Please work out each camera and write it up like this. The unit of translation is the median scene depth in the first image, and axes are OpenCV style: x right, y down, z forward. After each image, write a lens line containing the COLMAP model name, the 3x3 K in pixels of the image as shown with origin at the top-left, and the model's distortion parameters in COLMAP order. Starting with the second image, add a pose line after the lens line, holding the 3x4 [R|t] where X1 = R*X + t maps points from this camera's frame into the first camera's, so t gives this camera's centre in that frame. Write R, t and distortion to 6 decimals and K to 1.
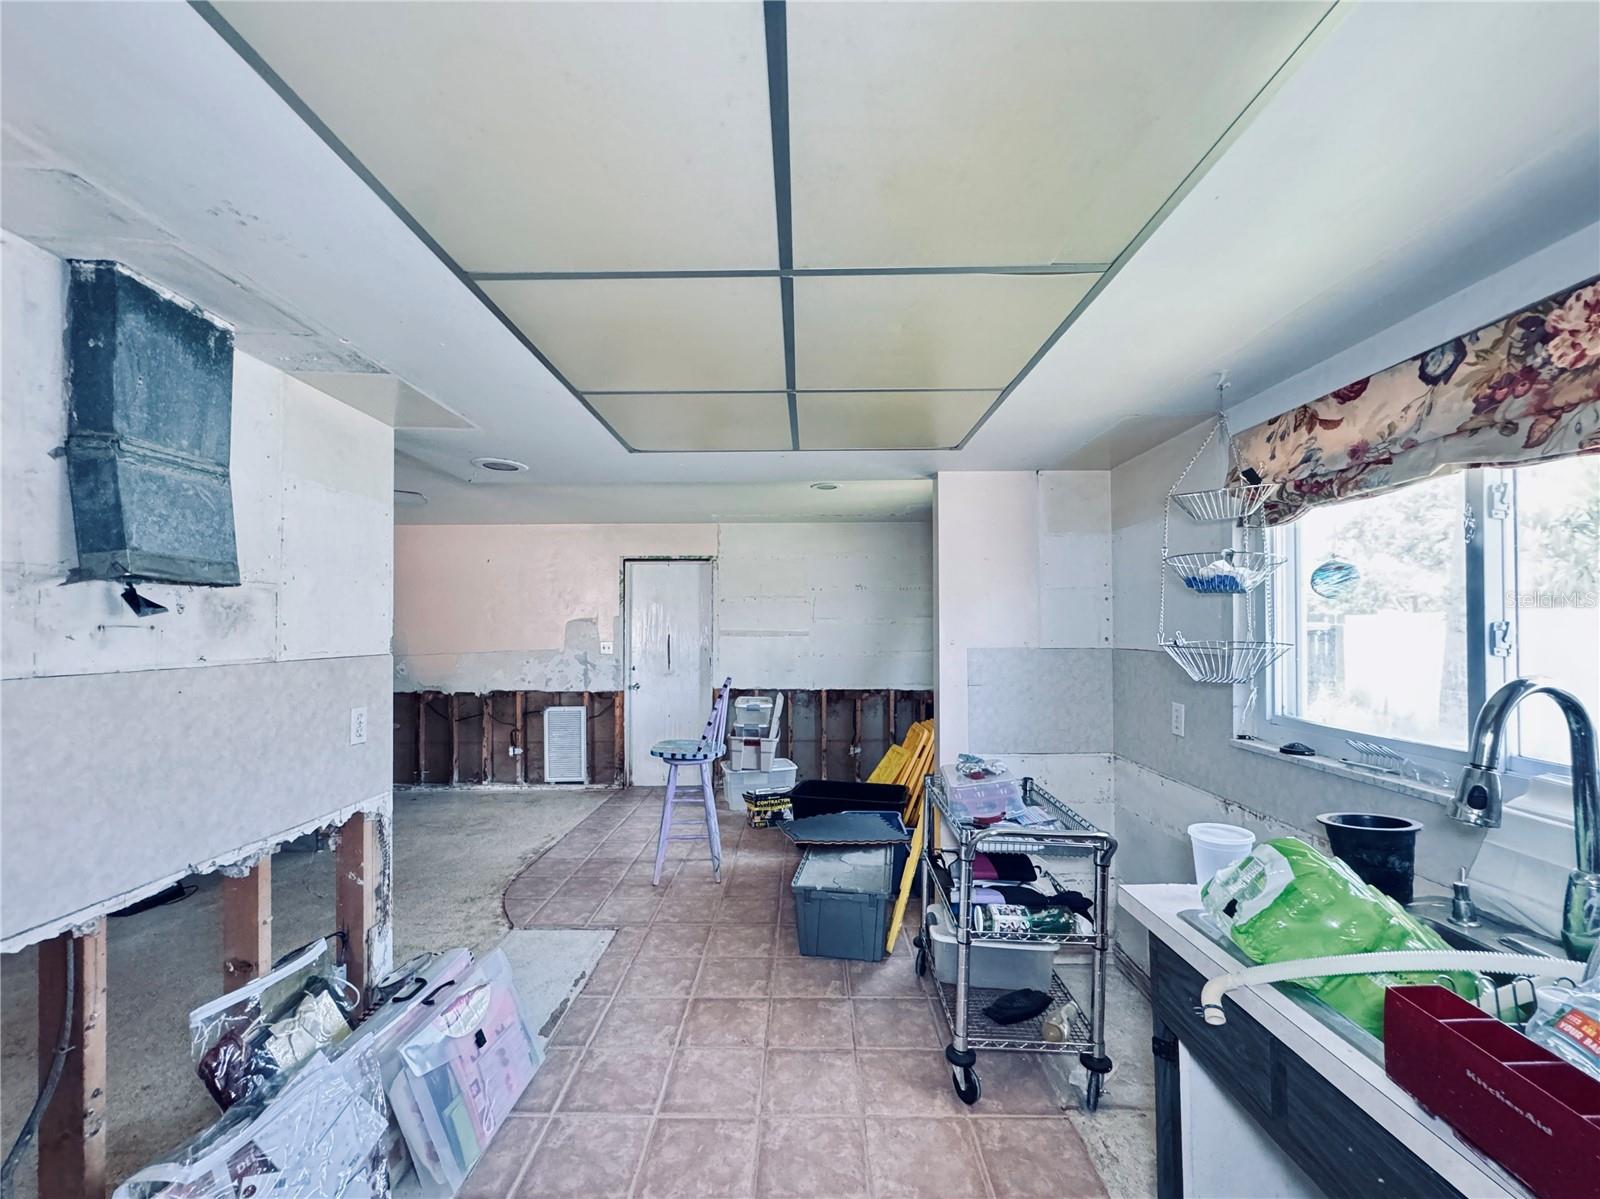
lens RADIAL K [[650.4, 0, 796.3], [0, 650.4, 614.1], [0, 0, 1]] dist [0.016615, 0.000394]
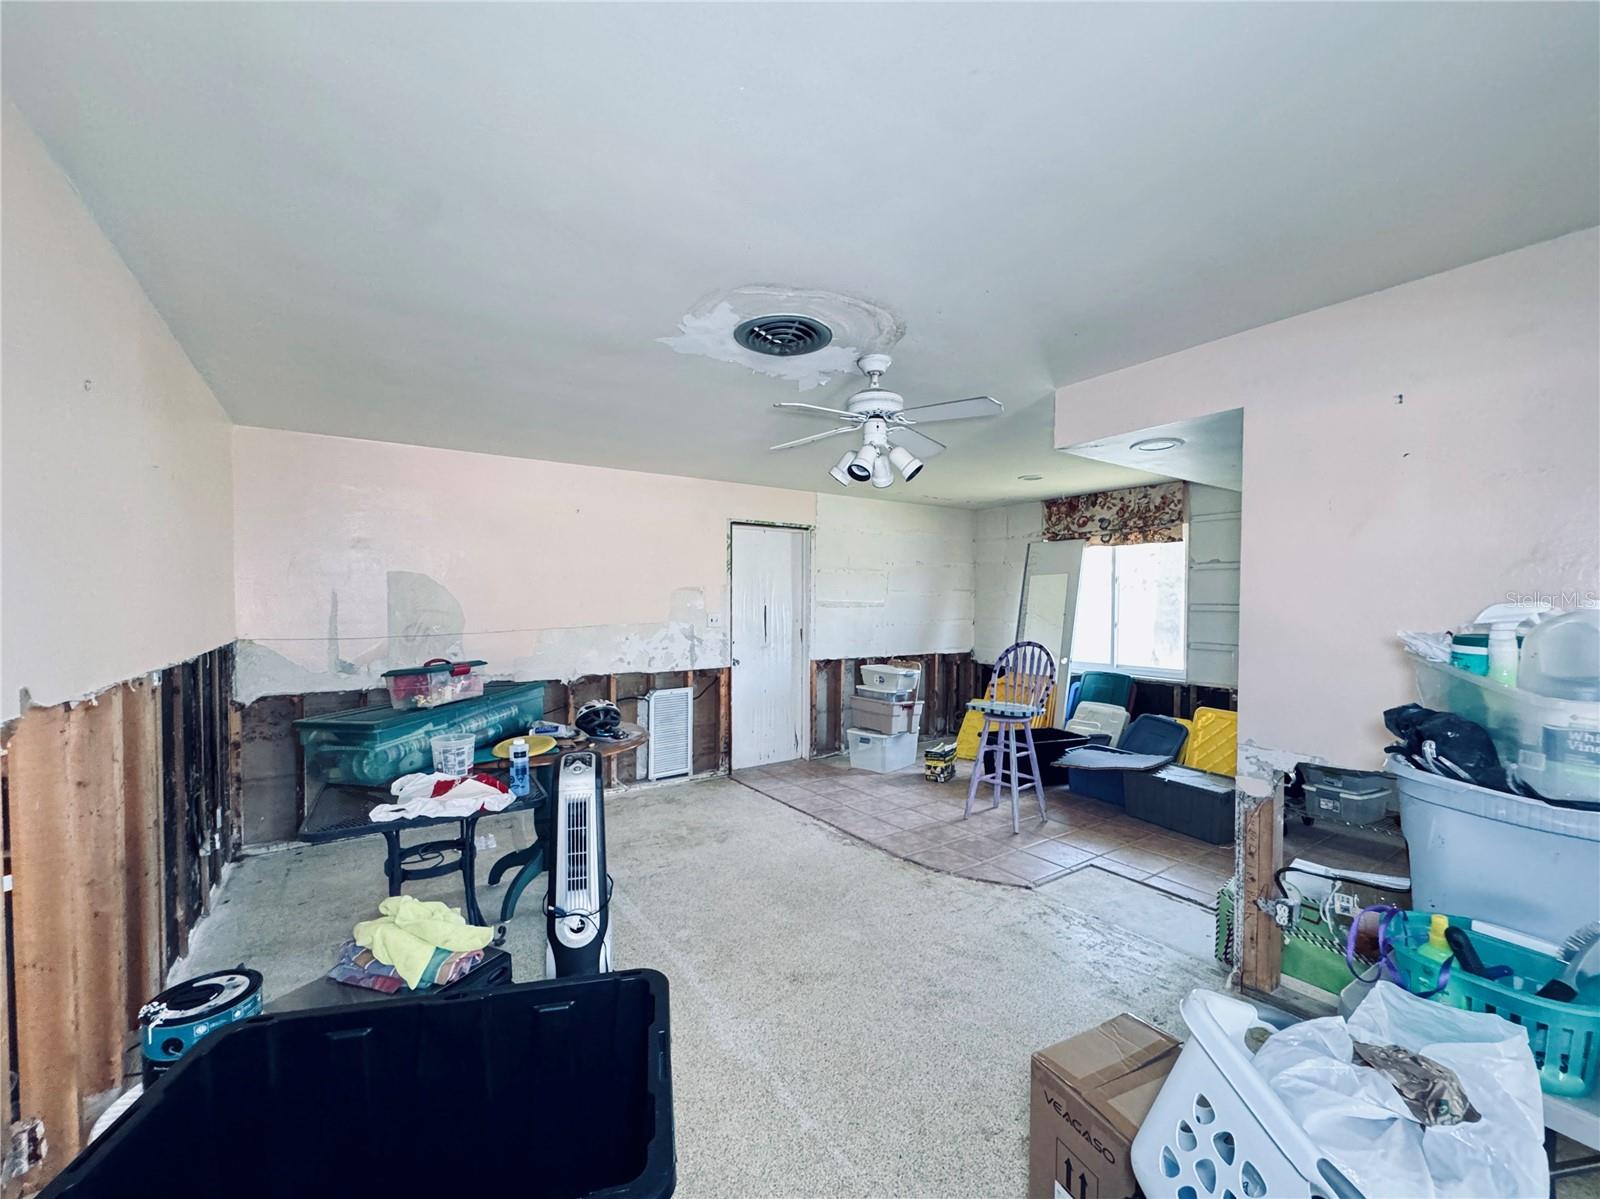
lens RADIAL K [[650.4, 0, 796.5], [0, 650.4, 604.0], [0, 0, 1]] dist [0.016615, 0.000394]
pose [[0.816242, 0.002299, 0.577705, -0.713809], [-0.017197, 0.999646, 0.020319, 0.009630], [-0.577454, -0.026520, 0.815993, 0.207125]]
